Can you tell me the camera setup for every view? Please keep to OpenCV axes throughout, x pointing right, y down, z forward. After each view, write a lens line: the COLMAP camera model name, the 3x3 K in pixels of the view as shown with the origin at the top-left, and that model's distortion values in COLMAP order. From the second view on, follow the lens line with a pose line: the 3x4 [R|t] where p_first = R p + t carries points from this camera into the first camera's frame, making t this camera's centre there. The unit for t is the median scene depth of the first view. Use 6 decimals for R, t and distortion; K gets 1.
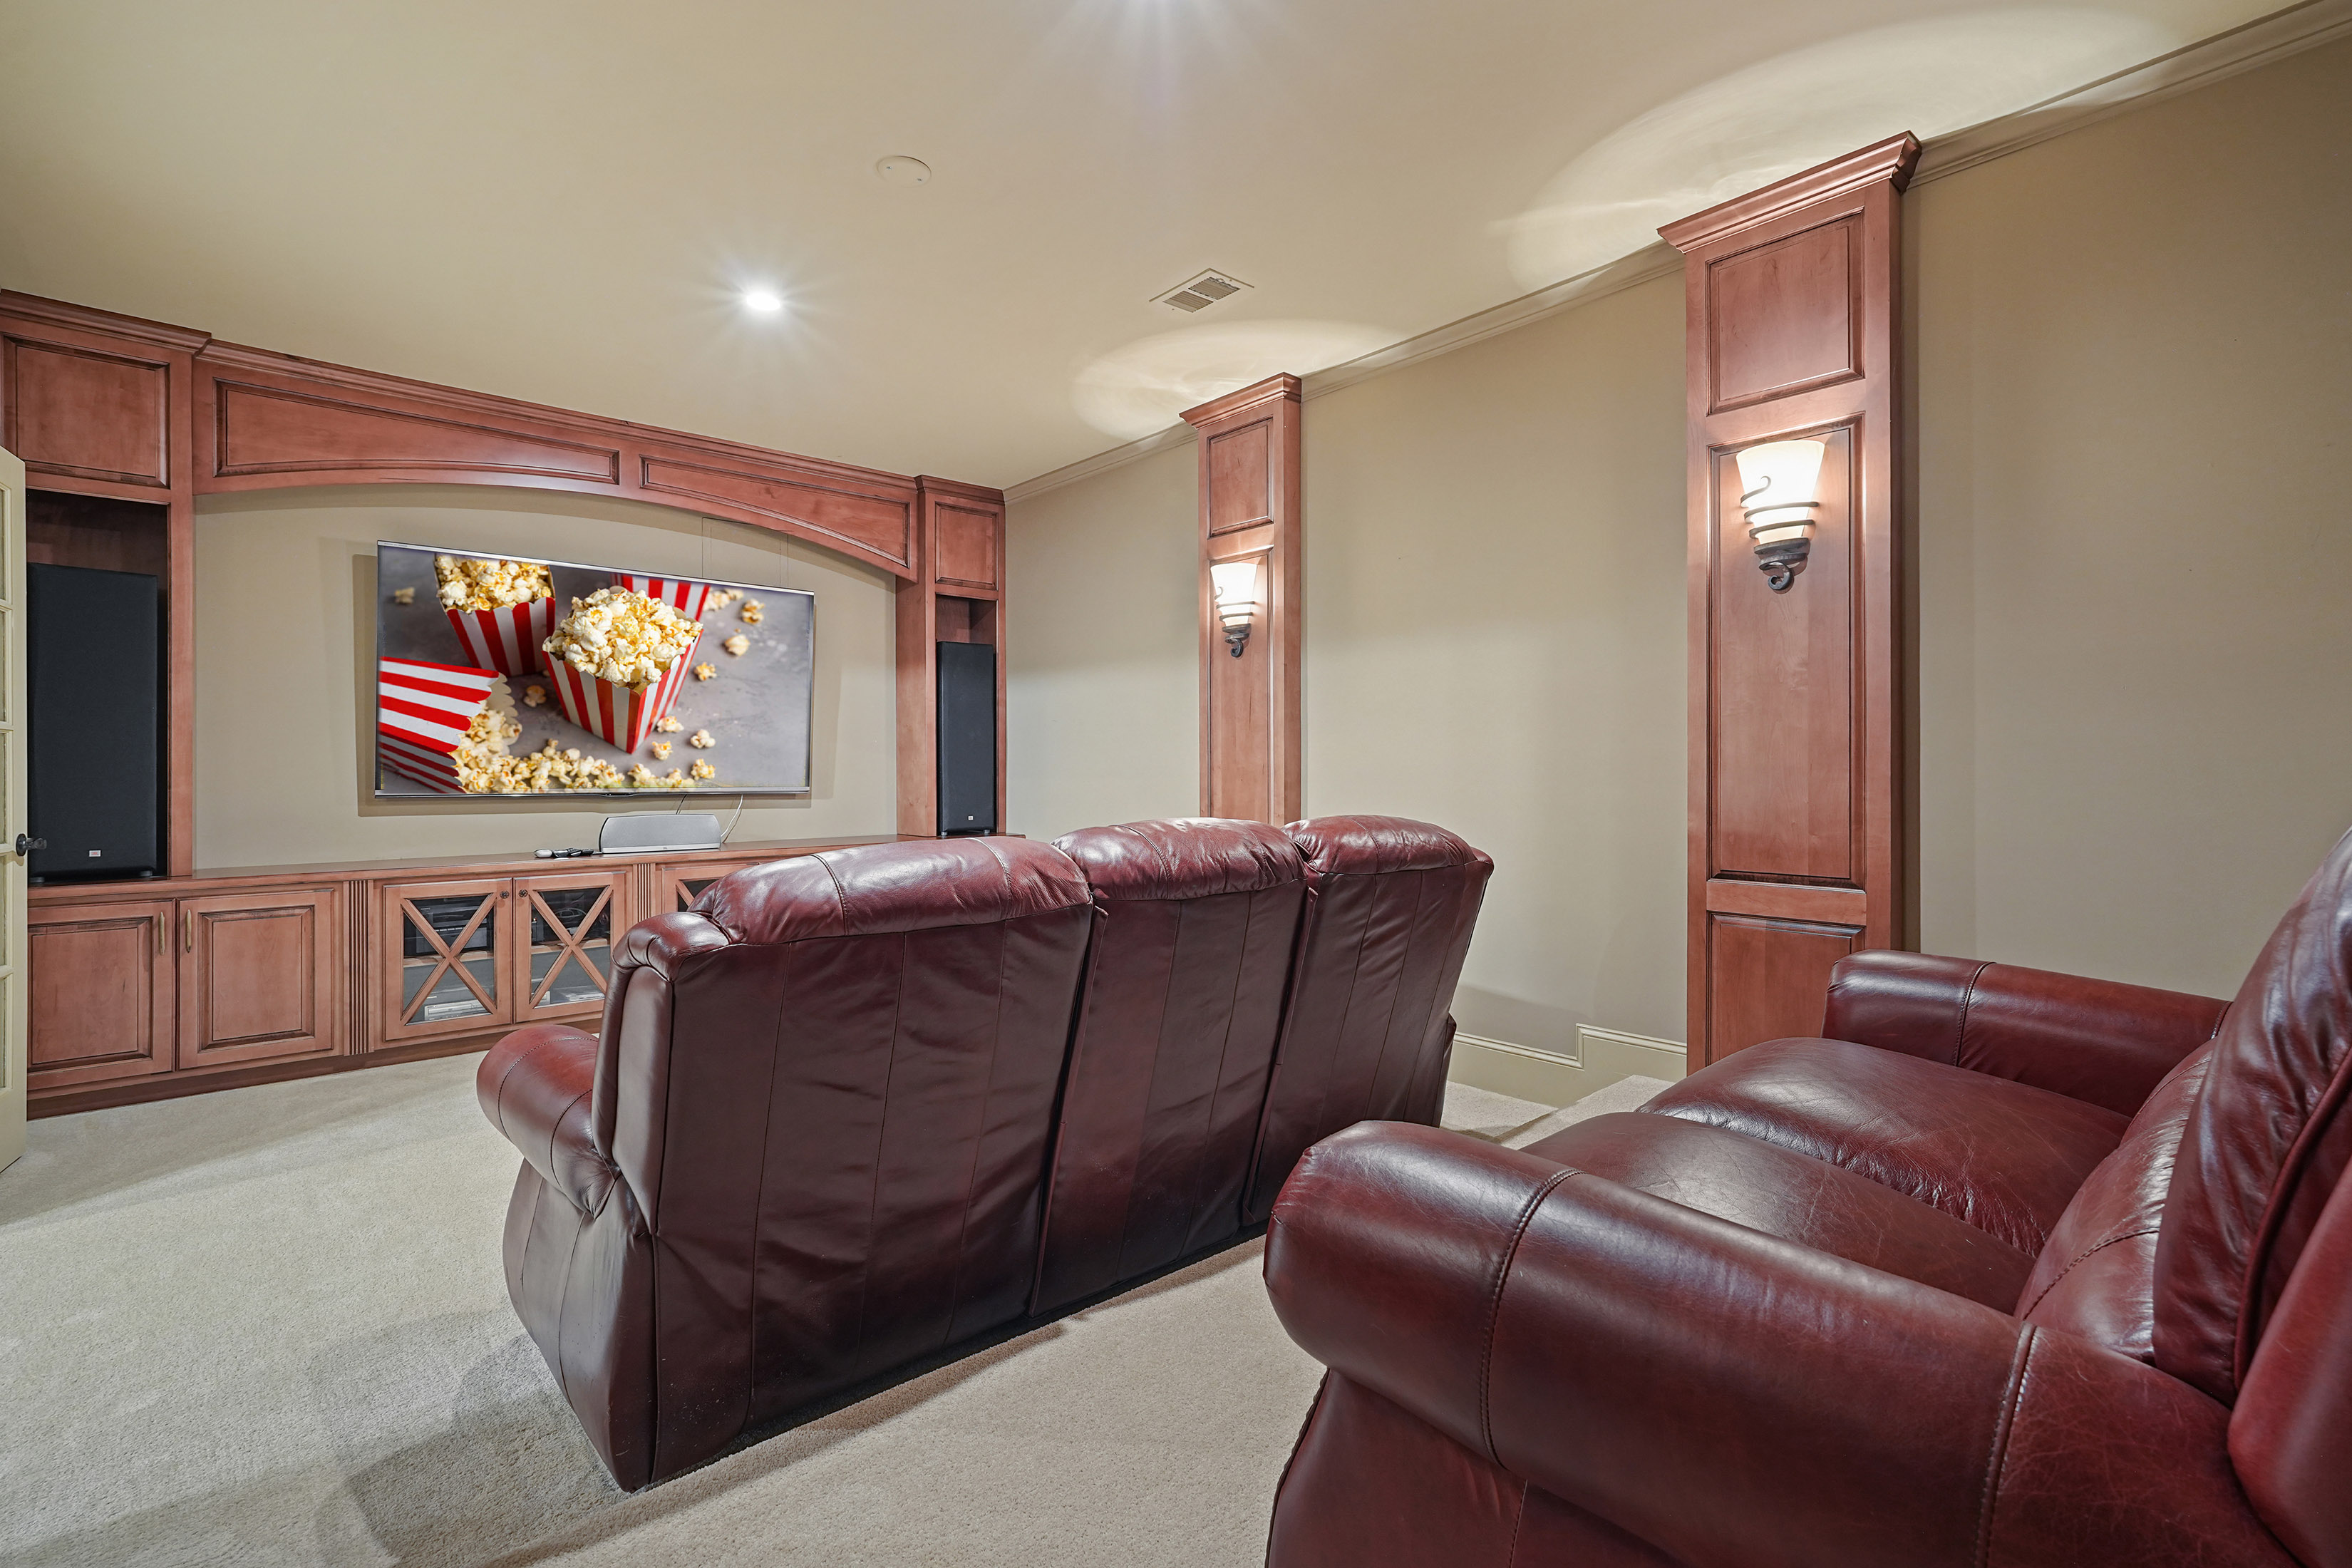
lens RADIAL K [[1040.5, 0, 1177.3], [0, 1040.5, 779.2], [0, 0, 1]] dist [-0.009157, 0.005649]
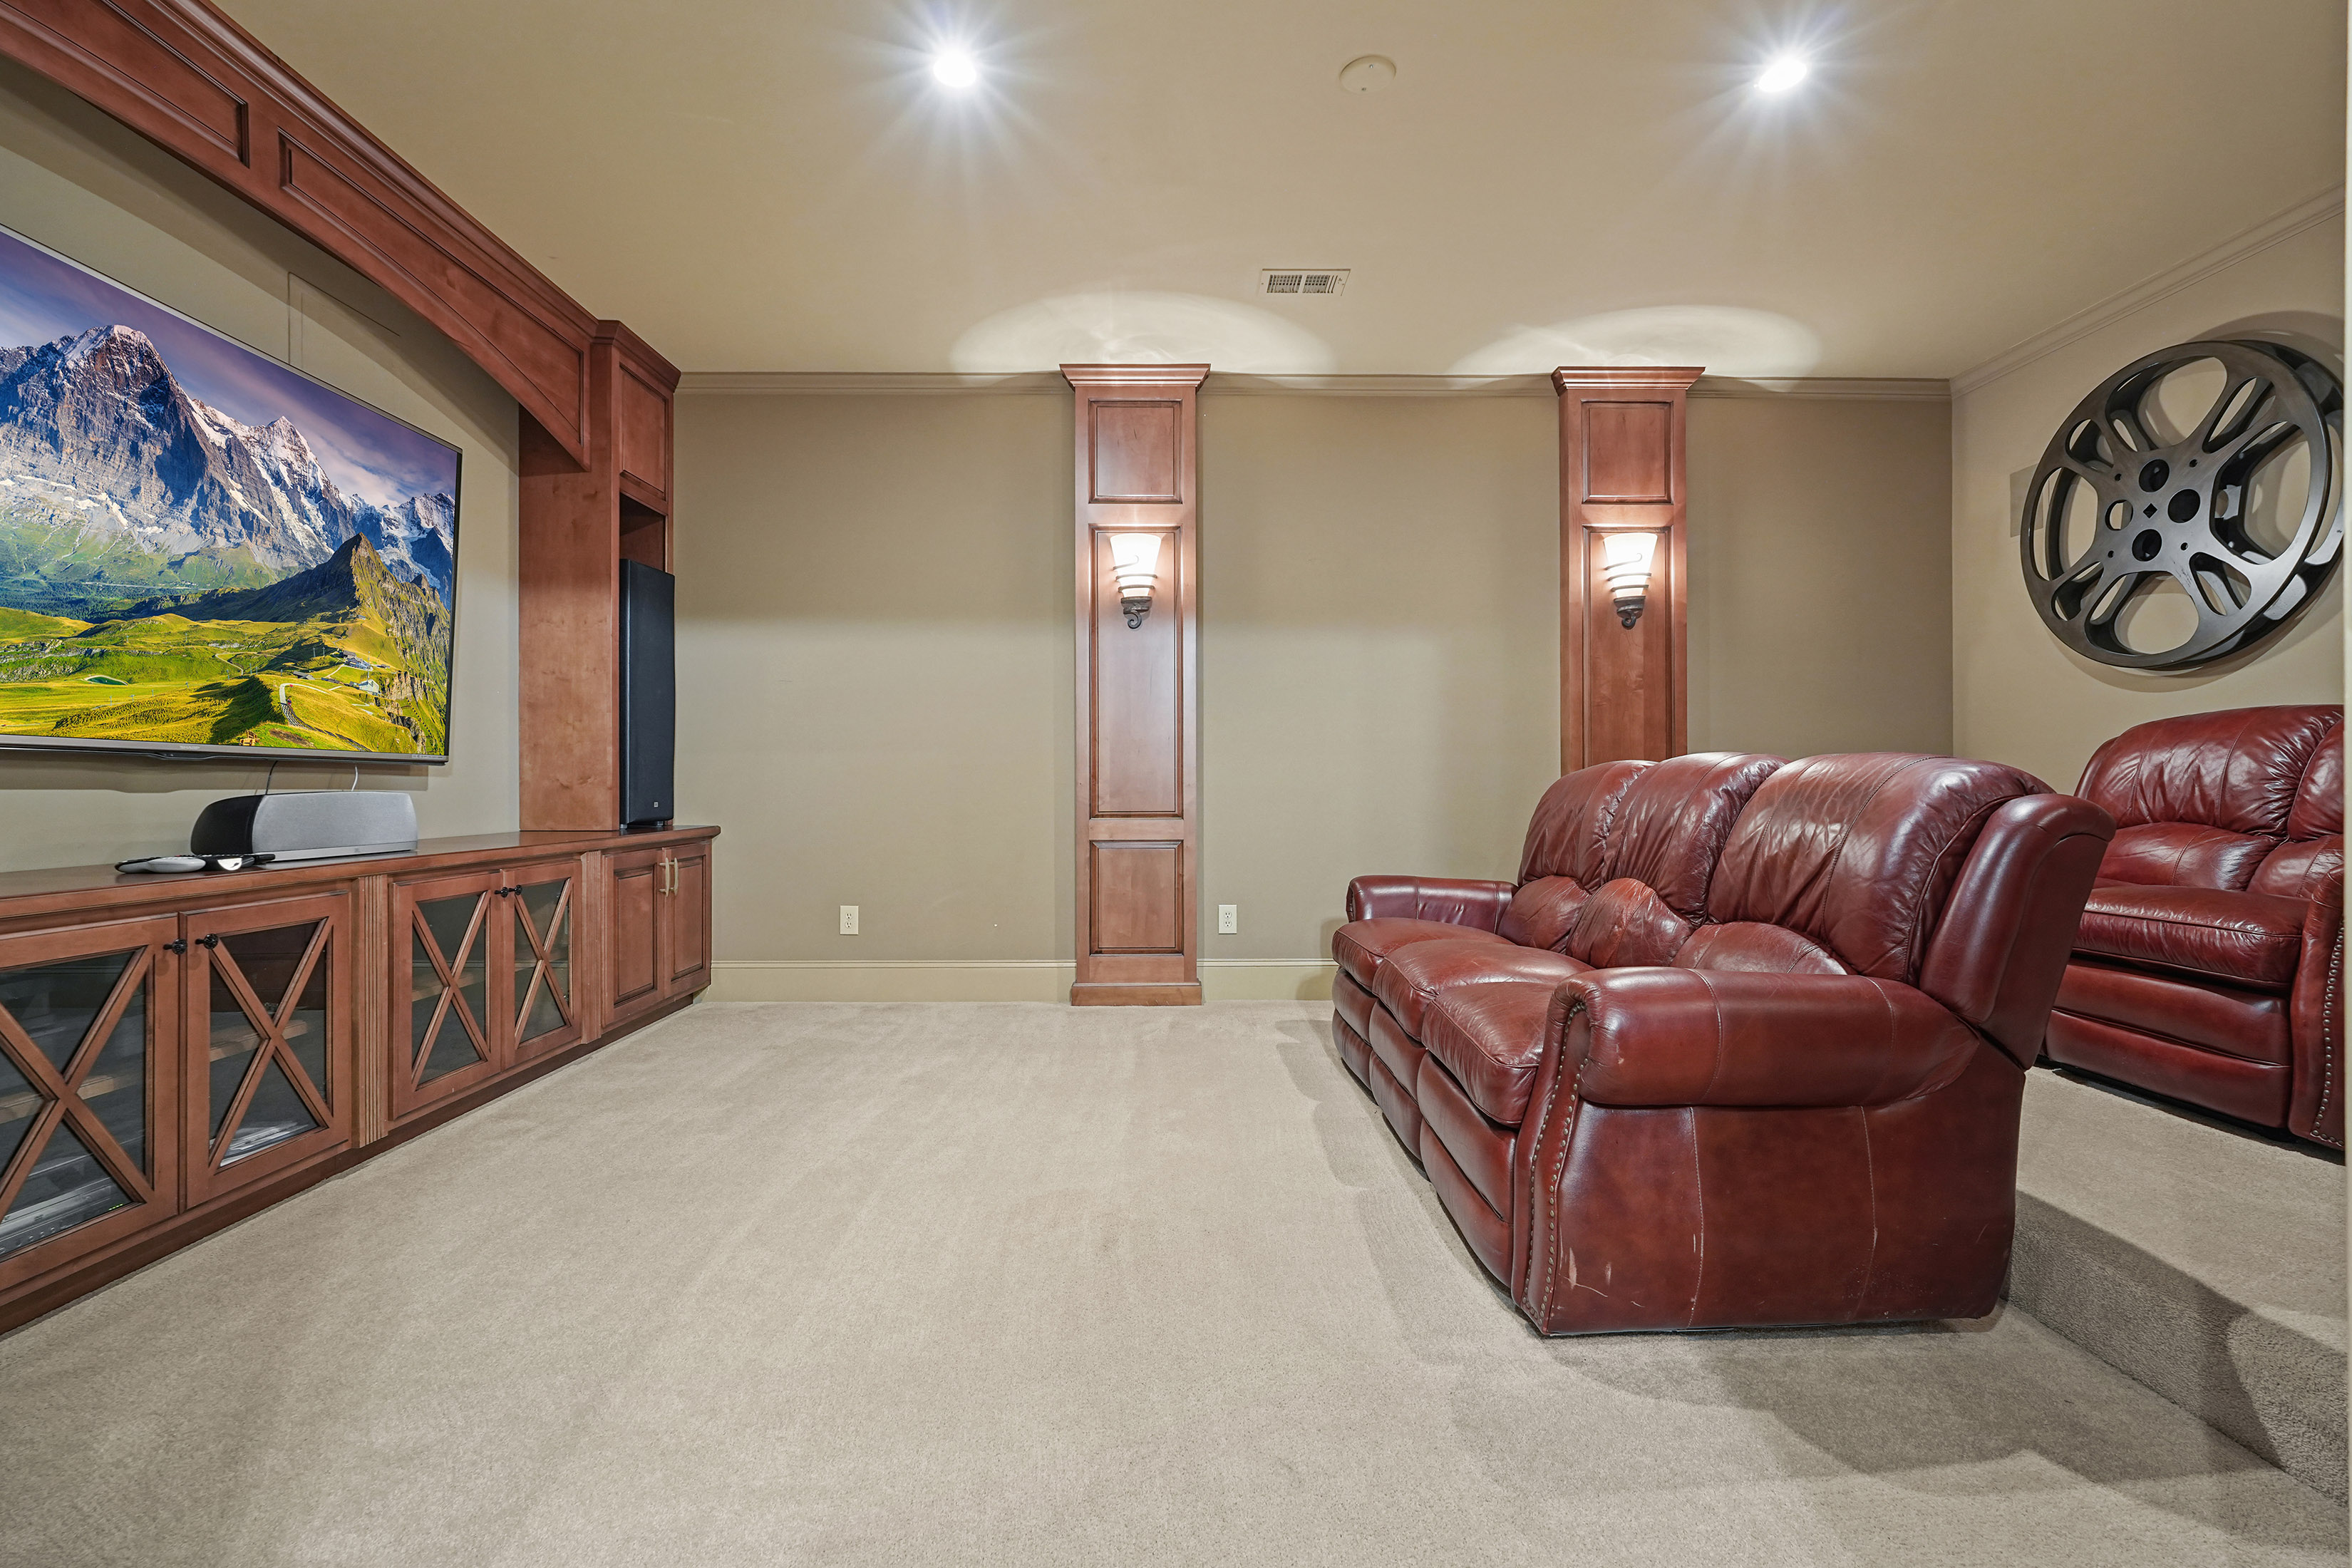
lens RADIAL K [[1040.5, 0, 1177.3], [0, 1040.5, 779.2], [0, 0, 1]] dist [-0.009157, 0.005649]
pose [[0.659823, 0.007167, 0.751387, -0.681853], [0.004212, 0.999904, -0.013236, 0.041025], [-0.751410, 0.011898, 0.659729, 0.323802]]
